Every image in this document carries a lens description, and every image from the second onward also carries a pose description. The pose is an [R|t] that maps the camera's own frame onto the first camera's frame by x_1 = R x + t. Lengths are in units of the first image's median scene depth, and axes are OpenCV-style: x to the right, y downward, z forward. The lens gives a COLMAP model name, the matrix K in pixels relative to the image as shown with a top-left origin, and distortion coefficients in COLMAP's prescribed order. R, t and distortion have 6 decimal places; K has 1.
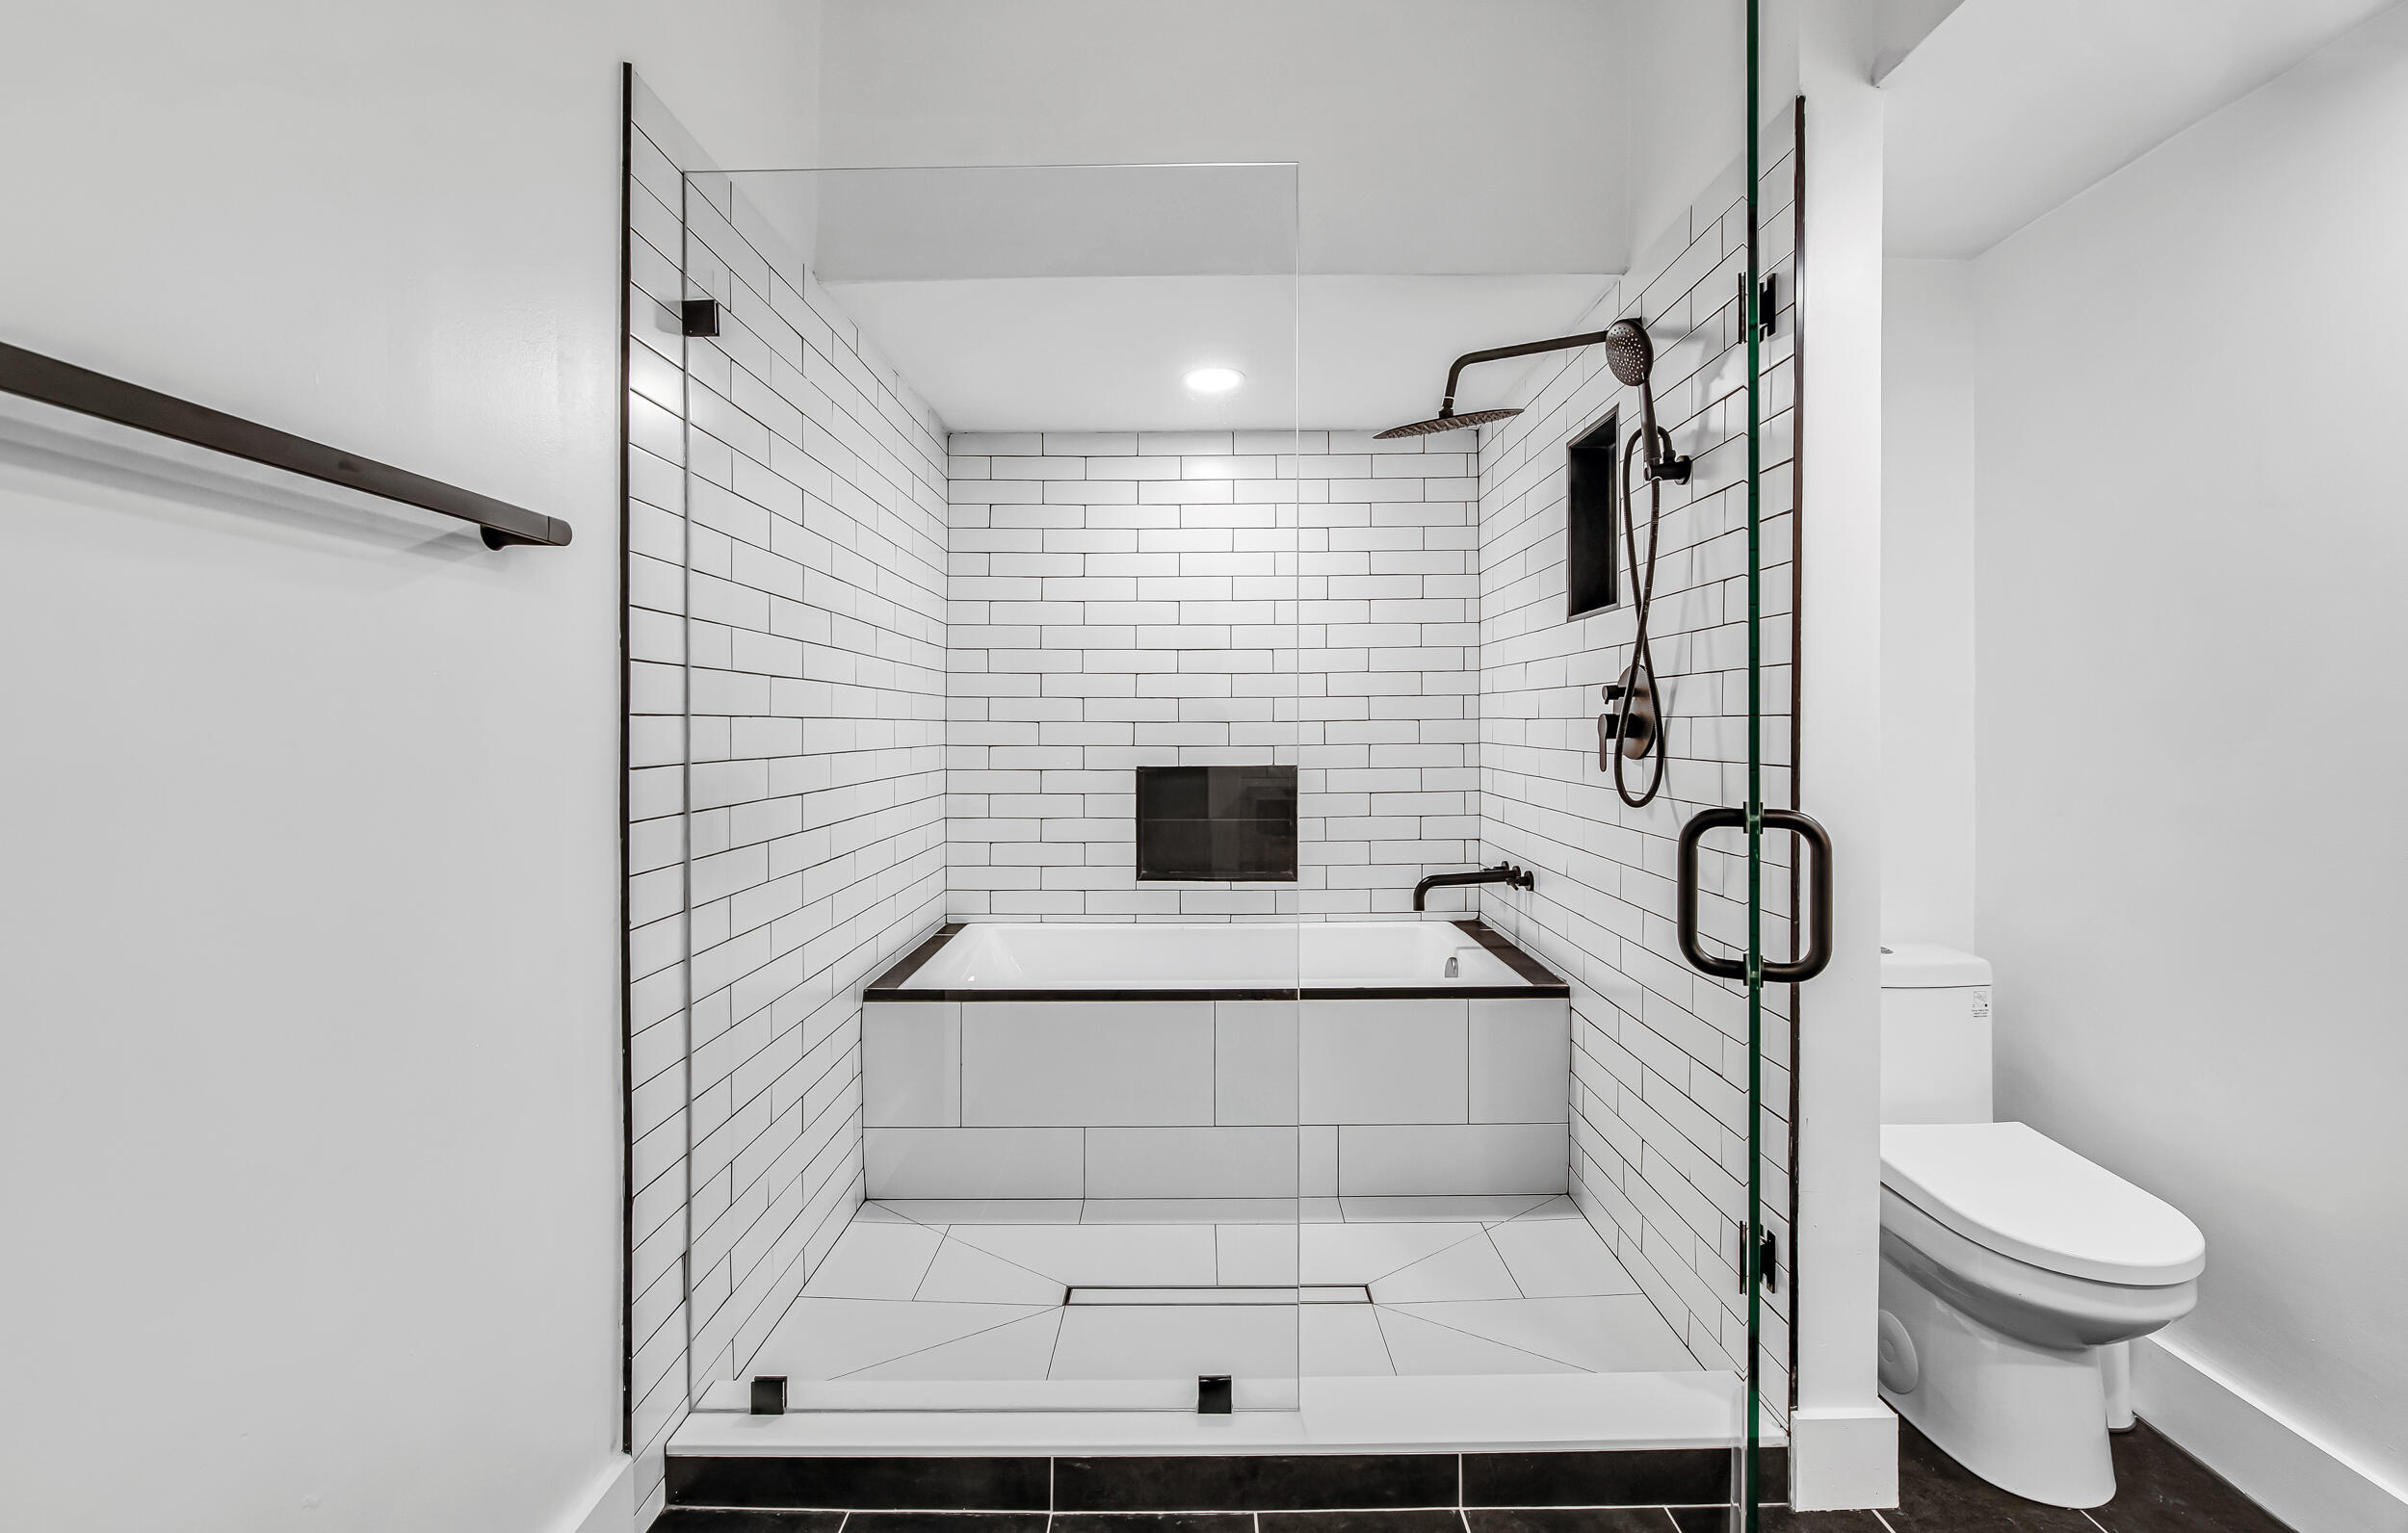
lens RADIAL K [[980.9, 0, 1196.4], [0, 980.9, 722.5], [0, 0, 1]] dist [-0.021728, -0.000117]
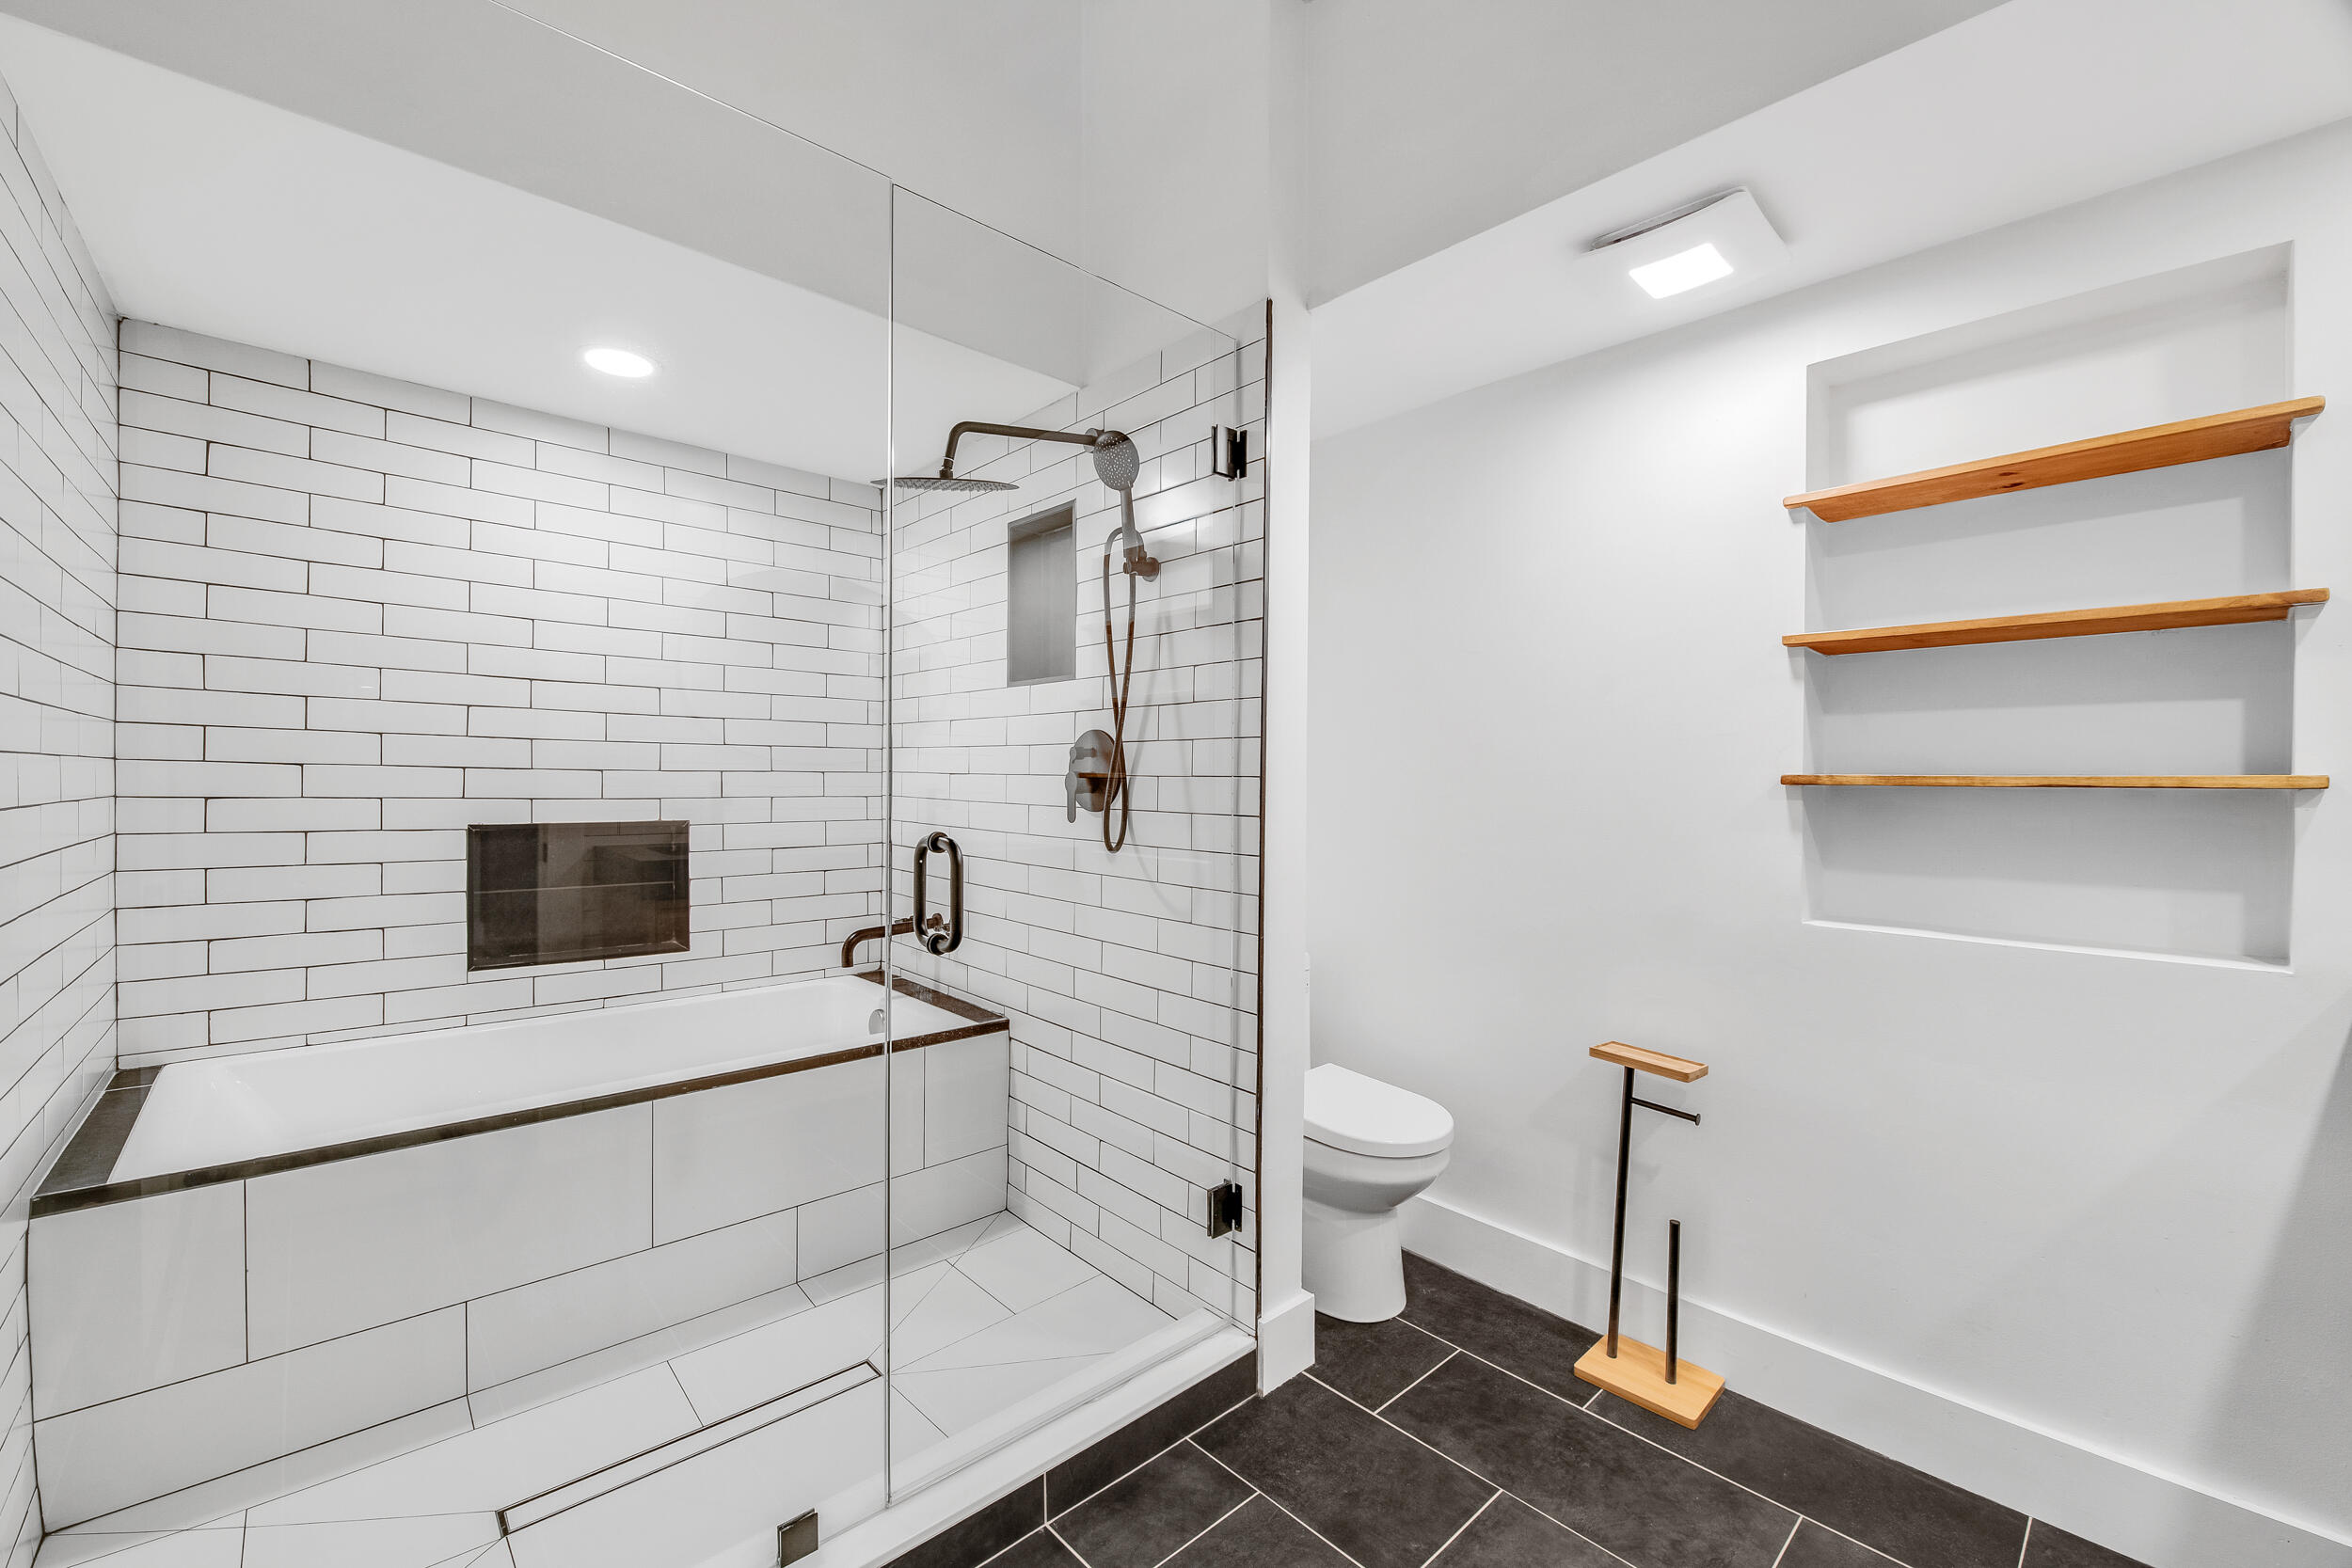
lens RADIAL K [[946.4, 0, 1163.4], [0, 946.4, 775.6], [0, 0, 1]] dist [-0.011132, -0.003298]
pose [[0.735605, 0.017648, 0.677181, -0.166325], [-0.018167, 0.999815, -0.006321, 0.000667], [-0.677167, -0.007652, 0.735789, 0.081426]]
